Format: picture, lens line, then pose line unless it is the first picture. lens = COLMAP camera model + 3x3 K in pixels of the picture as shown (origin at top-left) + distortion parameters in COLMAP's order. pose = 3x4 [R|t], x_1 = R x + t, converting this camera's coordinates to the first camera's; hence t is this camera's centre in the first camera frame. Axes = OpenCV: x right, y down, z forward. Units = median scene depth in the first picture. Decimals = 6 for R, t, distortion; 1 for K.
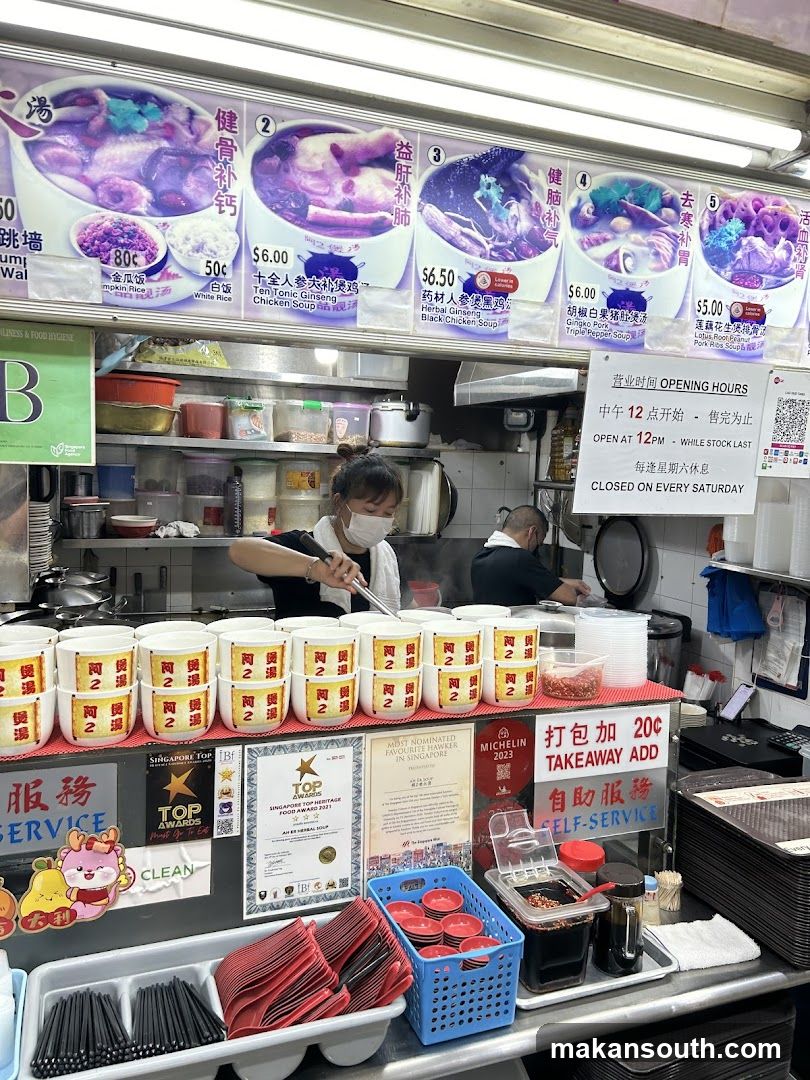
lens RADIAL K [[817.5, 0, 405.0], [0, 817.5, 540.0], [0, 0, 1]] dist [0.056937, -0.068684]
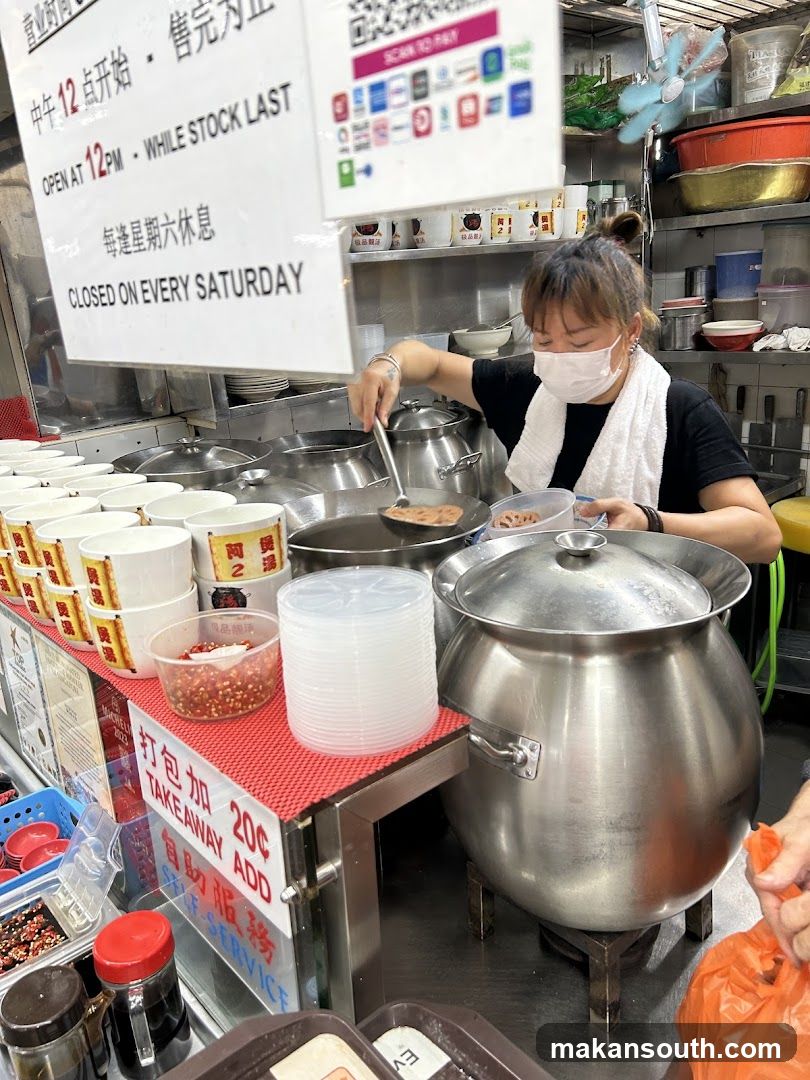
lens RADIAL K [[817.5, 0, 405.0], [0, 817.5, 540.0], [0, 0, 1]] dist [0.056937, -0.068684]
pose [[0.336209, 0.231781, -0.912820, 0.690857], [-0.000397, 0.969277, 0.245971, -0.043490], [0.941787, -0.082335, 0.325972, 0.923686]]
